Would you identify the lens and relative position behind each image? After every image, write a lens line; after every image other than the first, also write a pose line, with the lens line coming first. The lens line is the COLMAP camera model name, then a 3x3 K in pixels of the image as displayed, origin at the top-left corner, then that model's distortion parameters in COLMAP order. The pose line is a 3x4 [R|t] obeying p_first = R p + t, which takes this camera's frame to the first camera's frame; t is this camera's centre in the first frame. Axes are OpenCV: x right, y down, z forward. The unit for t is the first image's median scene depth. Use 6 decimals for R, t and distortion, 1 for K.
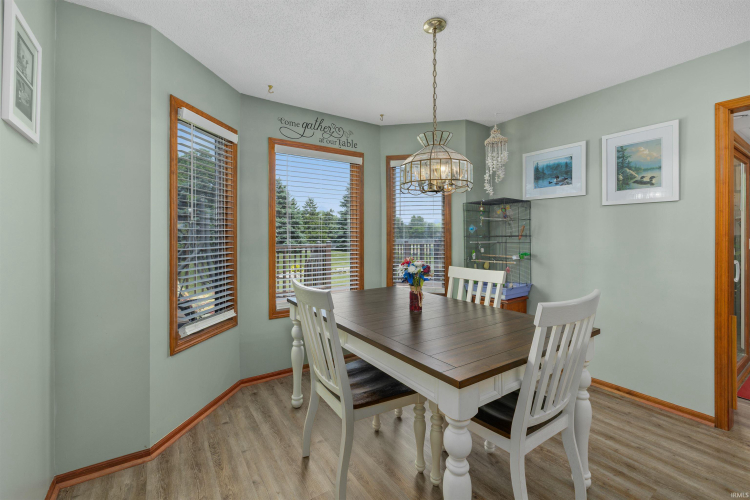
lens RADIAL K [[325.7, 0, 372.8], [0, 325.7, 237.1], [0, 0, 1]] dist [0.000417, -0.000071]
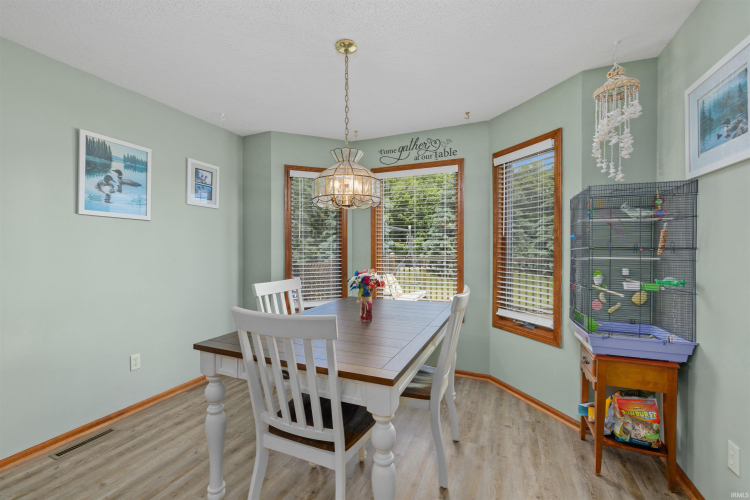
lens RADIAL K [[314.7, 0, 372.1], [0, 314.7, 243.5], [0, 0, 1]] dist [0.000635, -0.000234]
pose [[0.545216, -0.008842, -0.838249, 0.639633], [0.005866, 0.999960, -0.006732, -0.012303], [0.838275, -0.001246, 0.545246, 0.324245]]
